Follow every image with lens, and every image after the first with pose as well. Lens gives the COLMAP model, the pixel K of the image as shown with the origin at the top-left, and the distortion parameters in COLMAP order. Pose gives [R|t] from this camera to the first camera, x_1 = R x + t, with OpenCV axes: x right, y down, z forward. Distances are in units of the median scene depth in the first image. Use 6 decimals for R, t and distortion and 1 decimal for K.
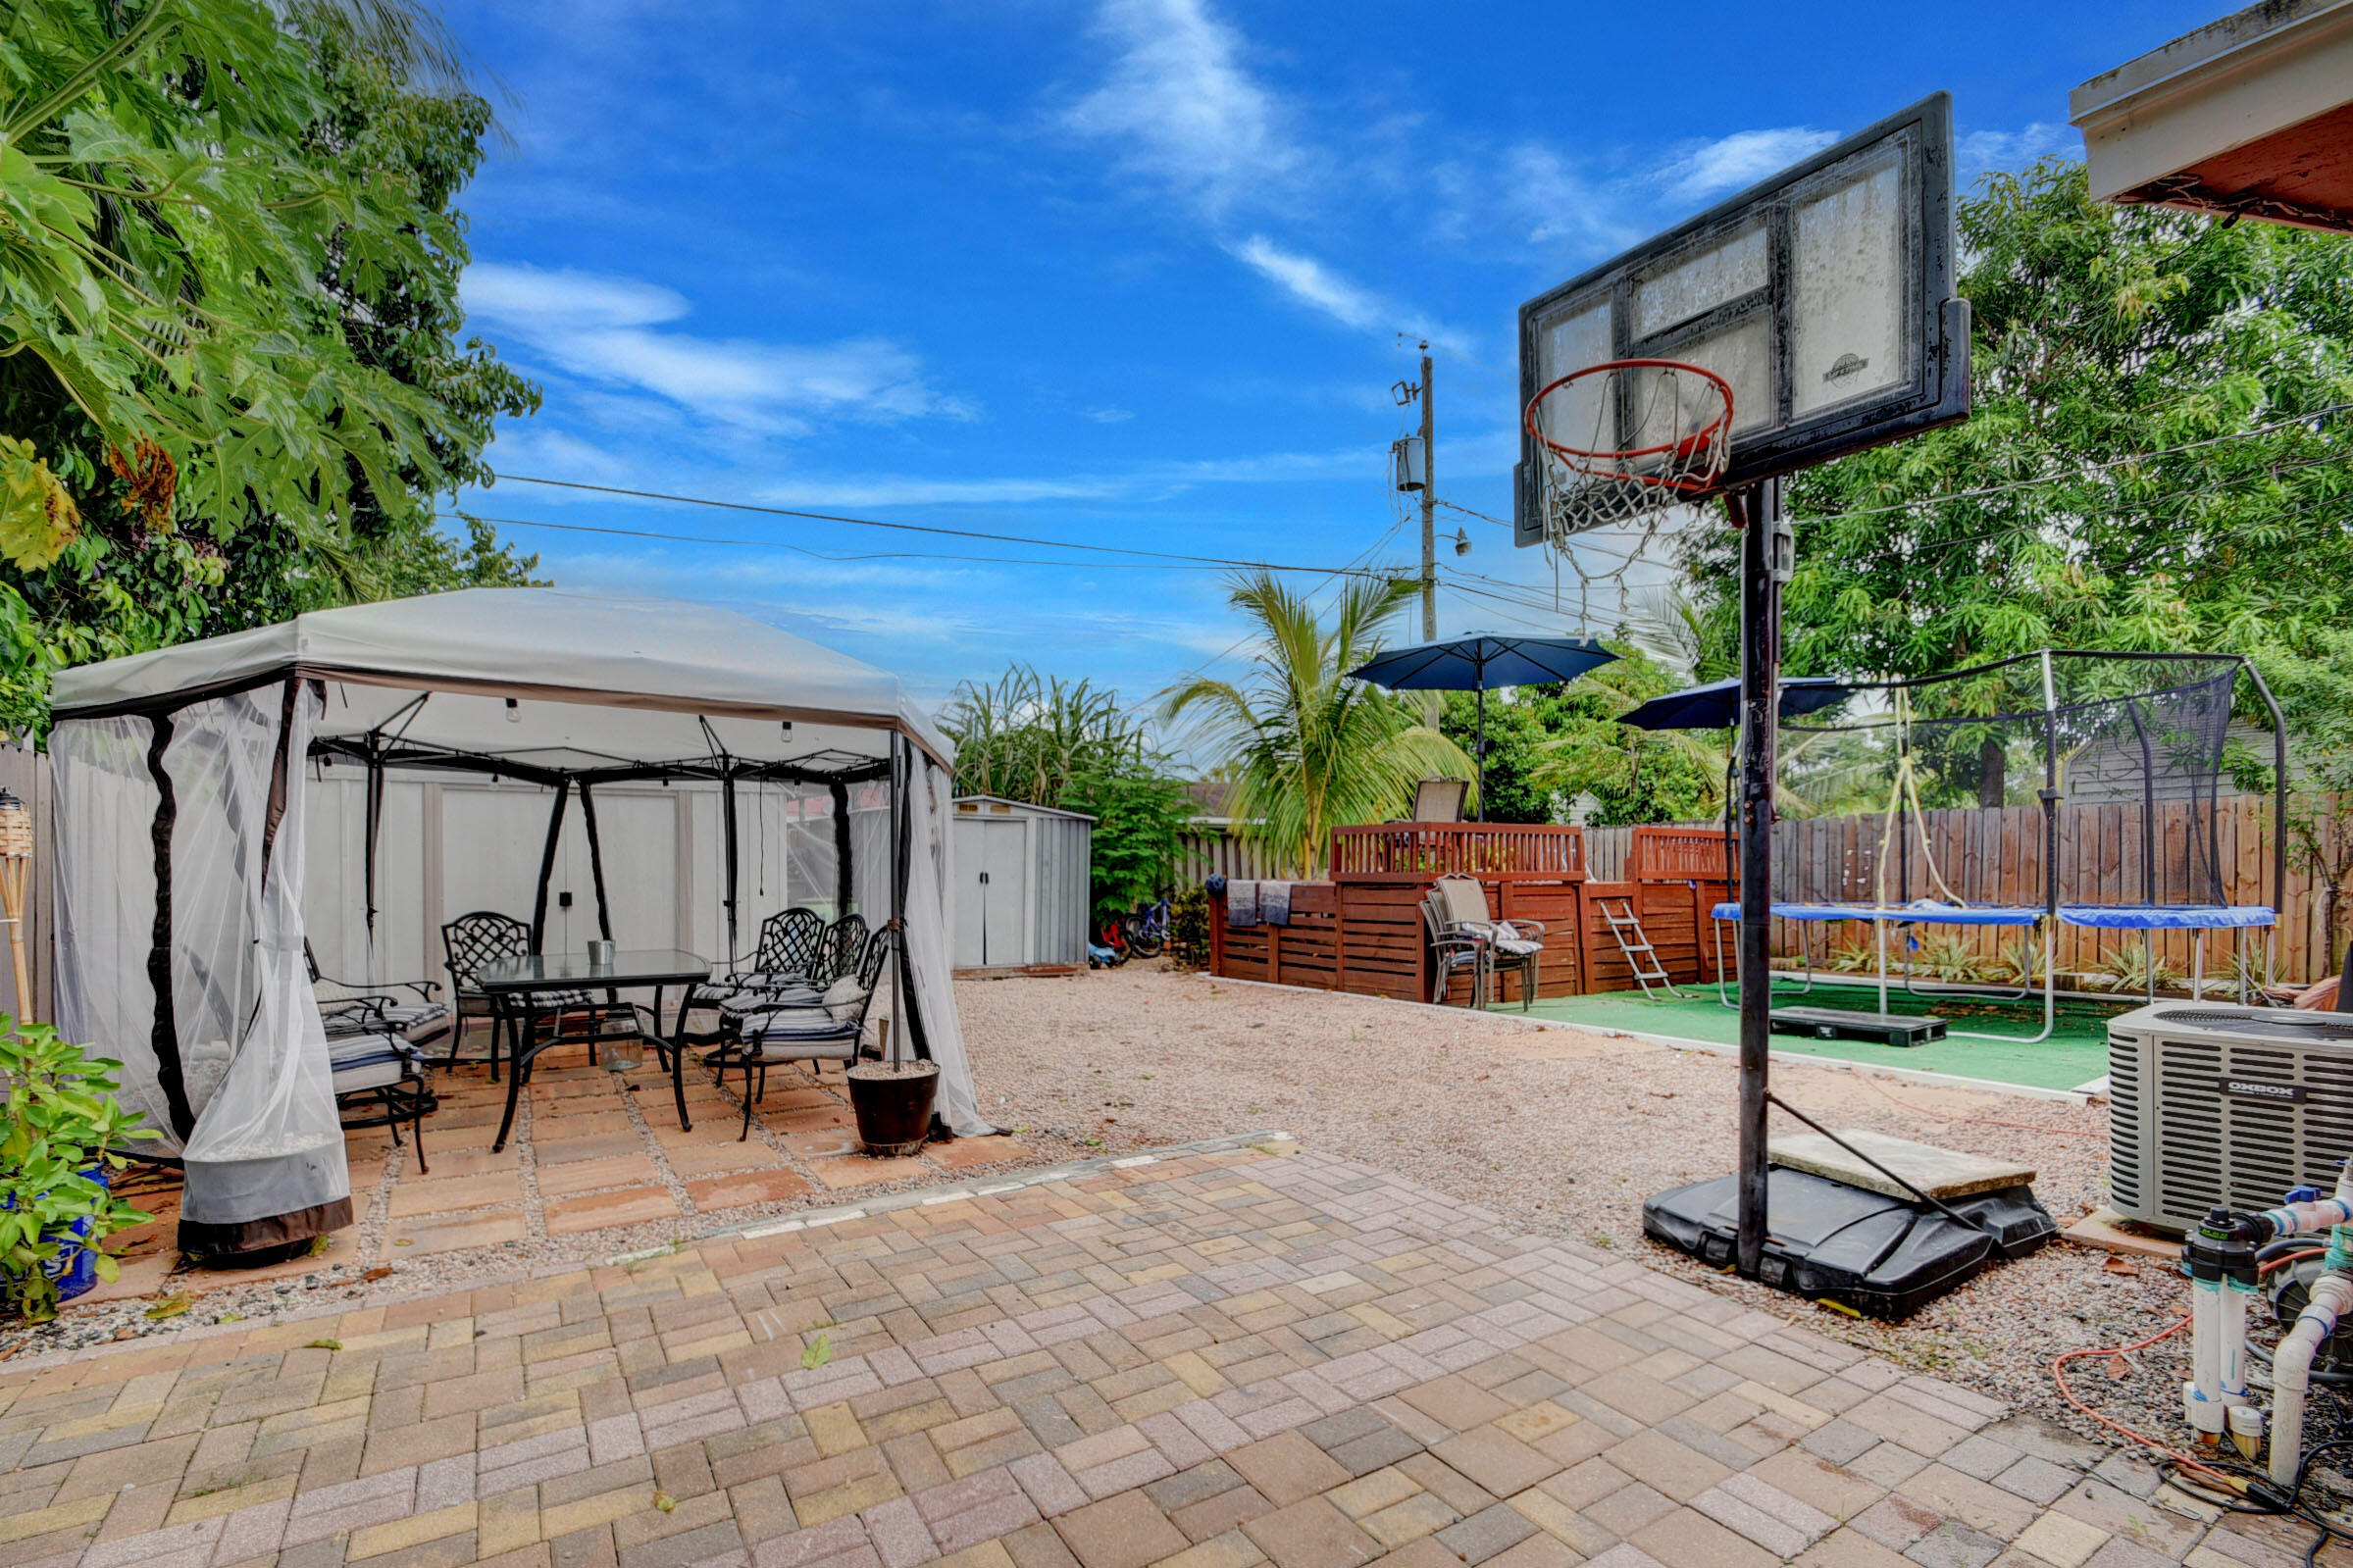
lens RADIAL K [[1040.8, 0, 1160.5], [0, 1040.8, 868.7], [0, 0, 1]] dist [0.002660, -0.010734]
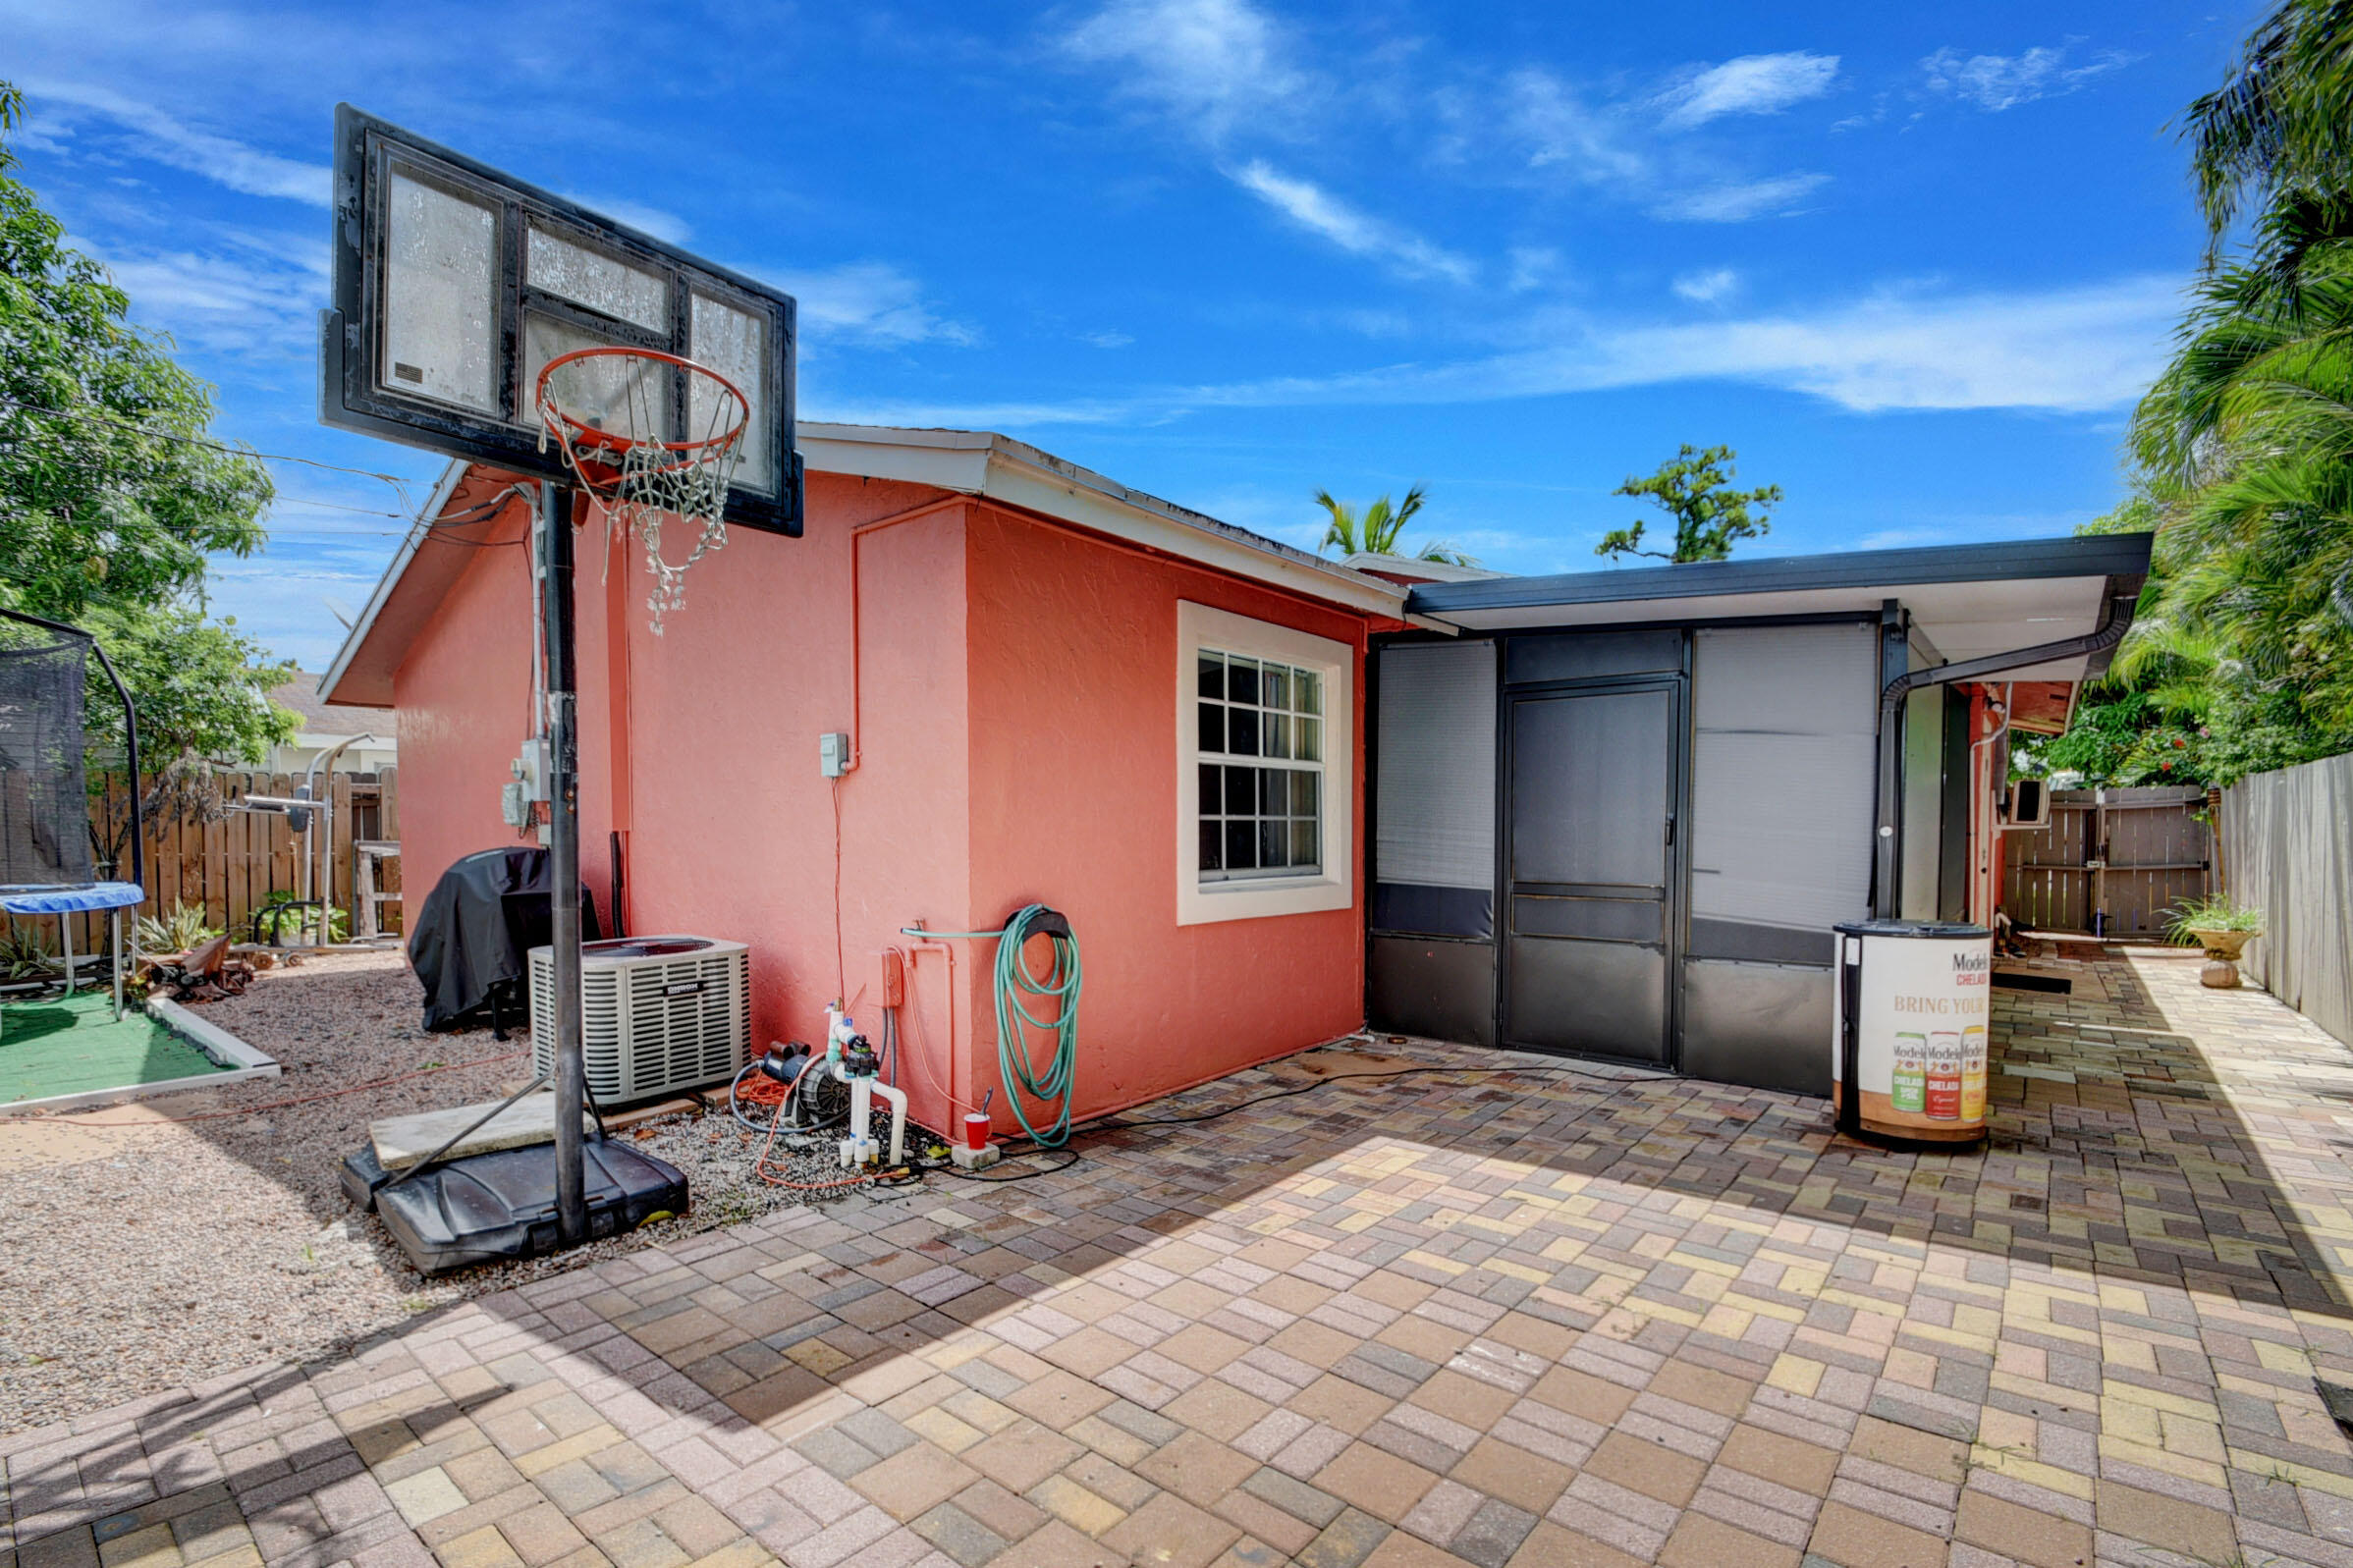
lens RADIAL K [[1040.8, 0, 1160.5], [0, 1040.8, 868.7], [0, 0, 1]] dist [0.002660, -0.010734]
pose [[-0.301678, -0.038658, 0.952626, -0.643604], [0.022014, 0.998629, 0.047496, -0.023201], [-0.953156, 0.035300, -0.300413, 0.801739]]
